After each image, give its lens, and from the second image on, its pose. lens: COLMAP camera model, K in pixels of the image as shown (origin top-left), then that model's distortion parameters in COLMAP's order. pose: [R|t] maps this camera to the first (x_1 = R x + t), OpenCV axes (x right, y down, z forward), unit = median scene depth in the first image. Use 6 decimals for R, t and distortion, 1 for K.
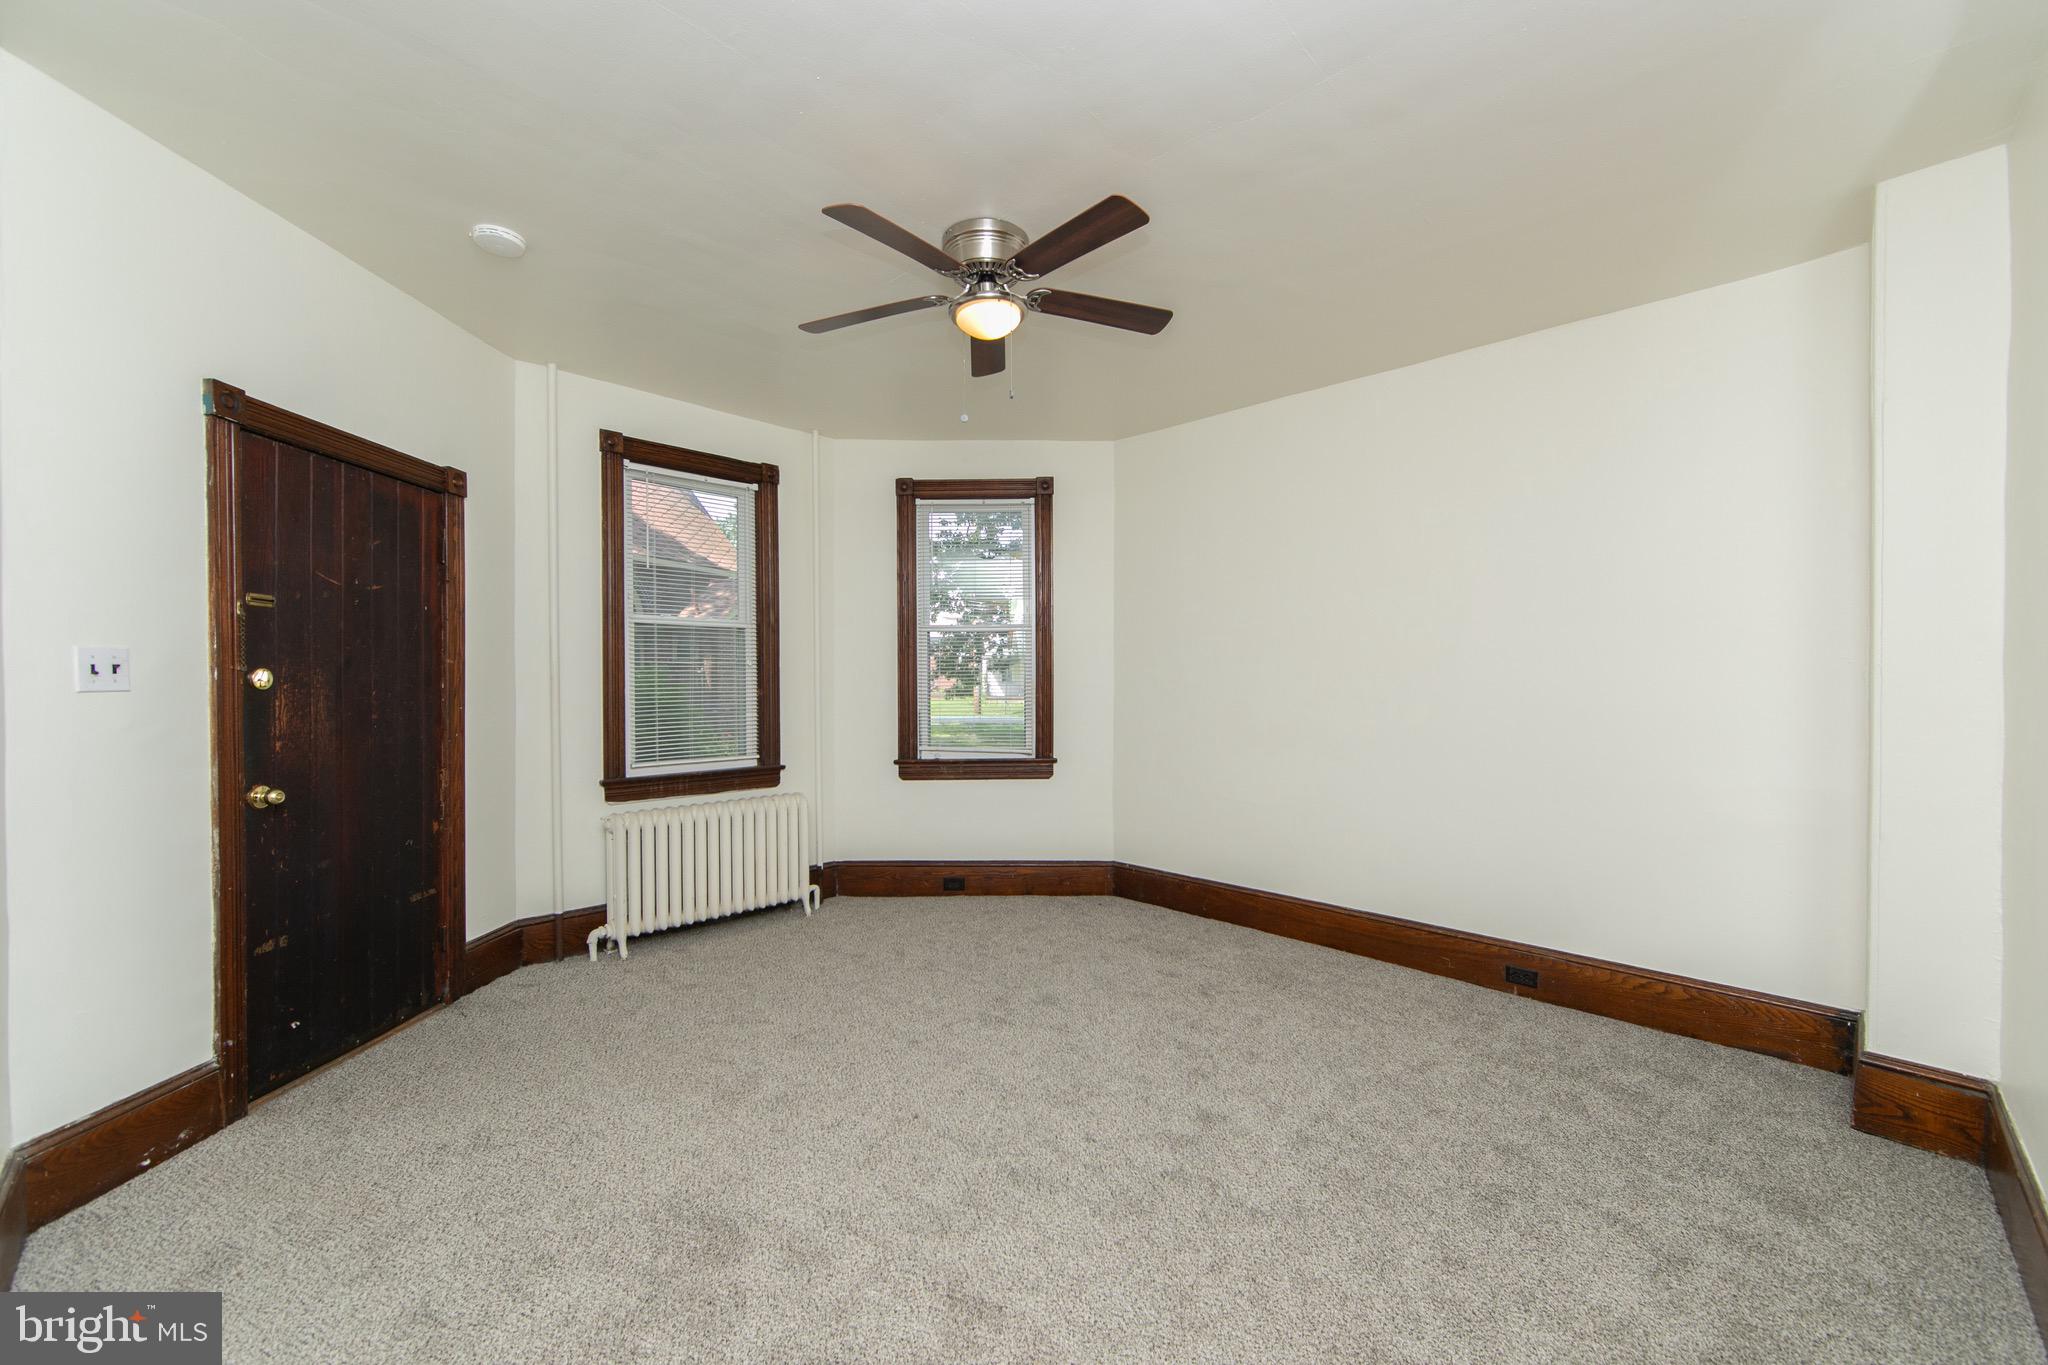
lens RADIAL K [[805.6, 0, 1023.4], [0, 805.6, 692.0], [0, 0, 1]] dist [-0.000912, -0.000043]
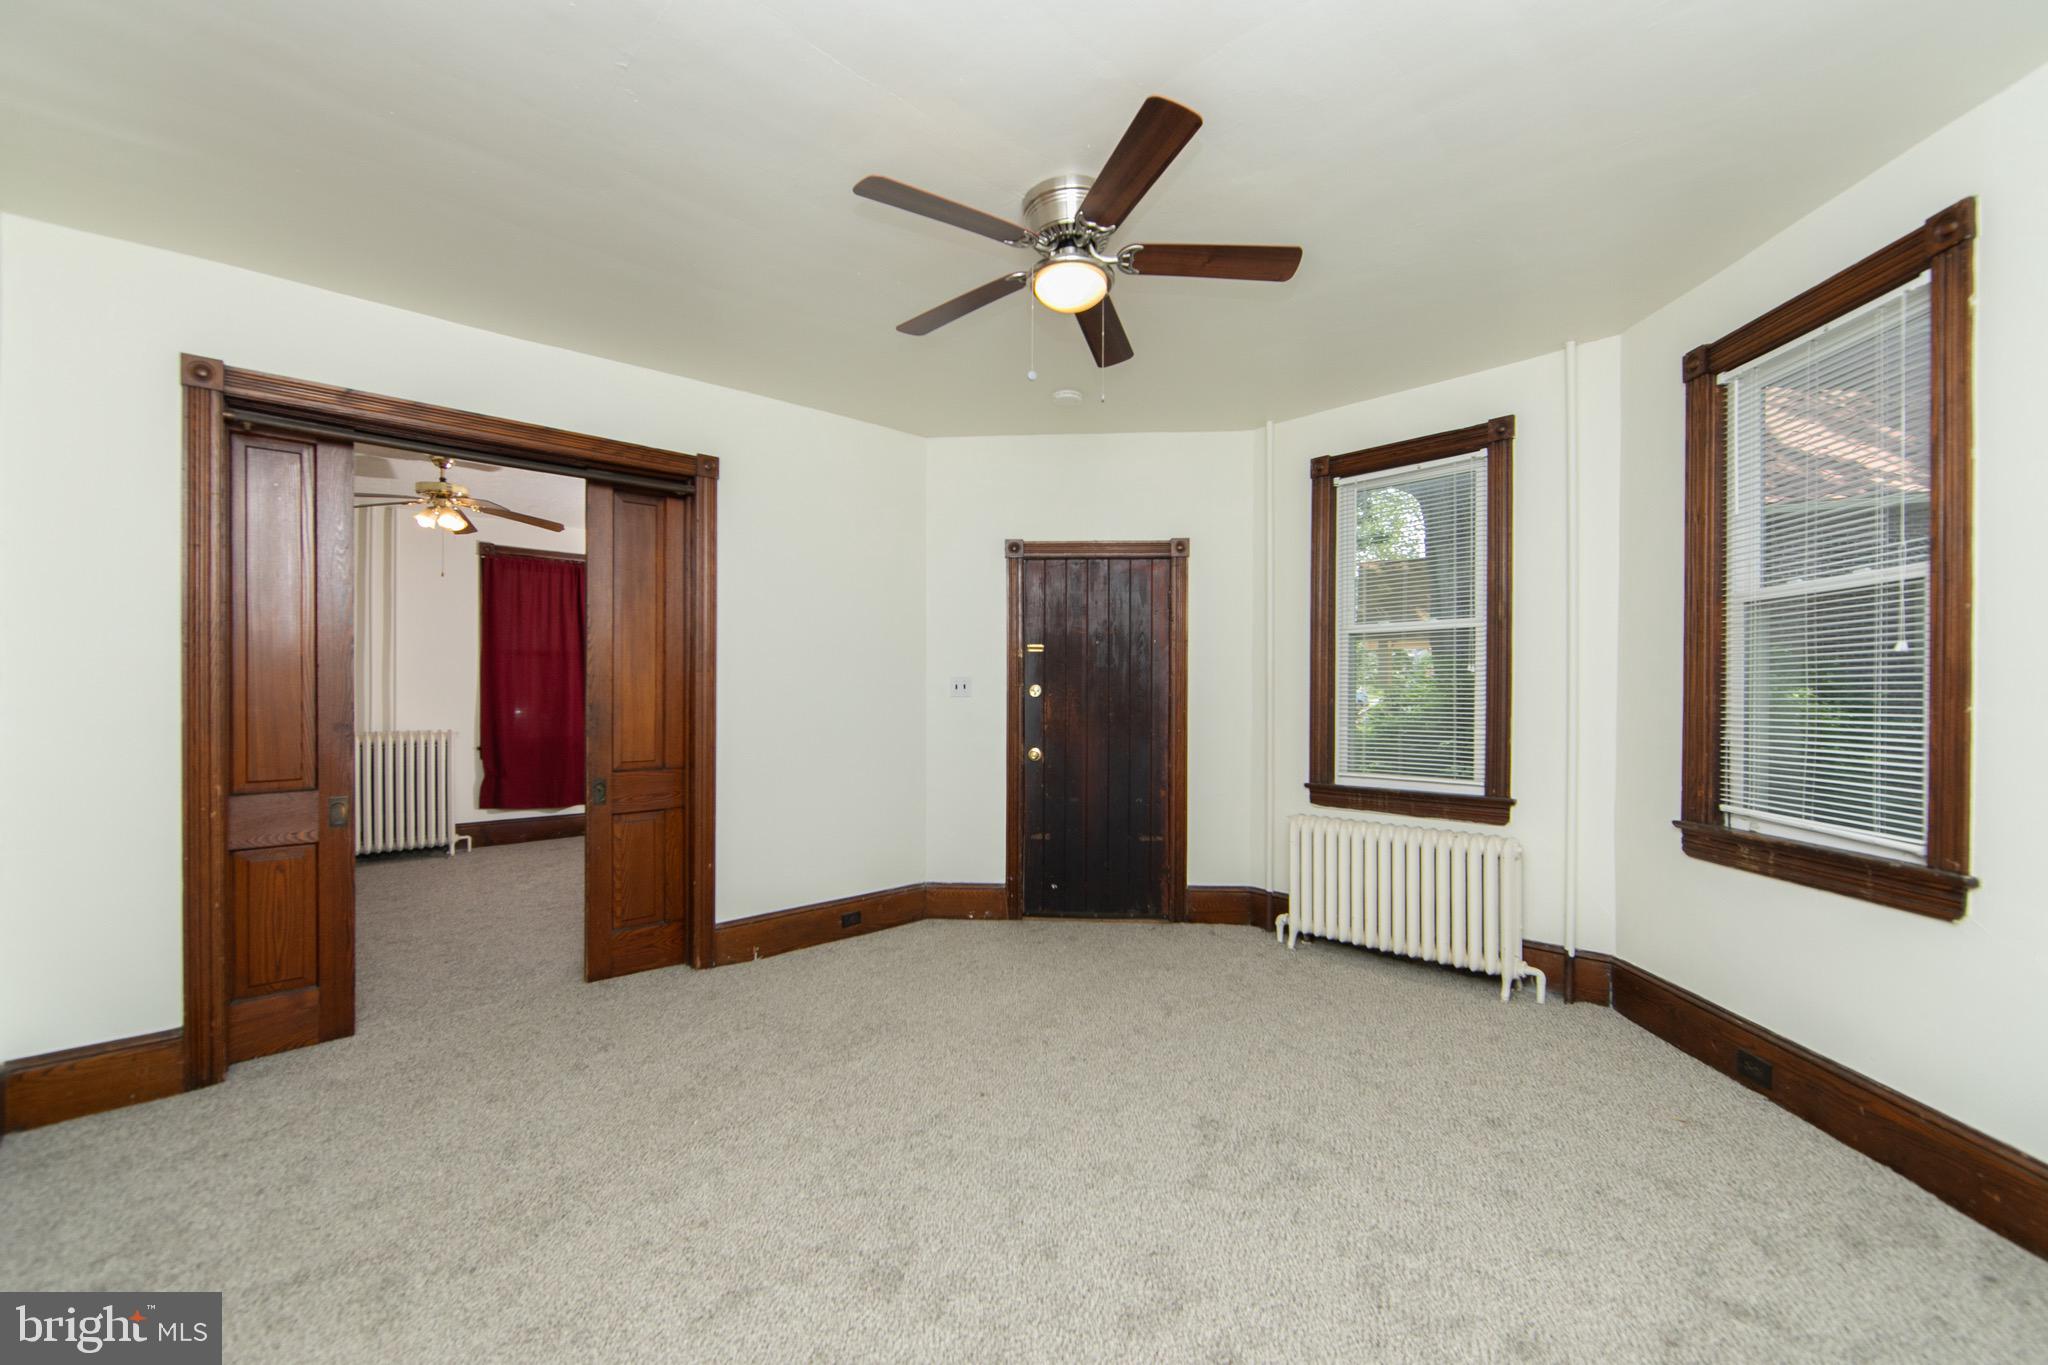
lens RADIAL K [[805.6, 0, 1023.4], [0, 805.6, 692.0], [0, 0, 1]] dist [-0.000912, -0.000043]
pose [[-0.028733, 0.001893, -0.999585, 0.569322], [-0.010612, 0.999941, 0.002199, -0.010579], [0.999531, 0.010671, -0.028712, 0.646665]]
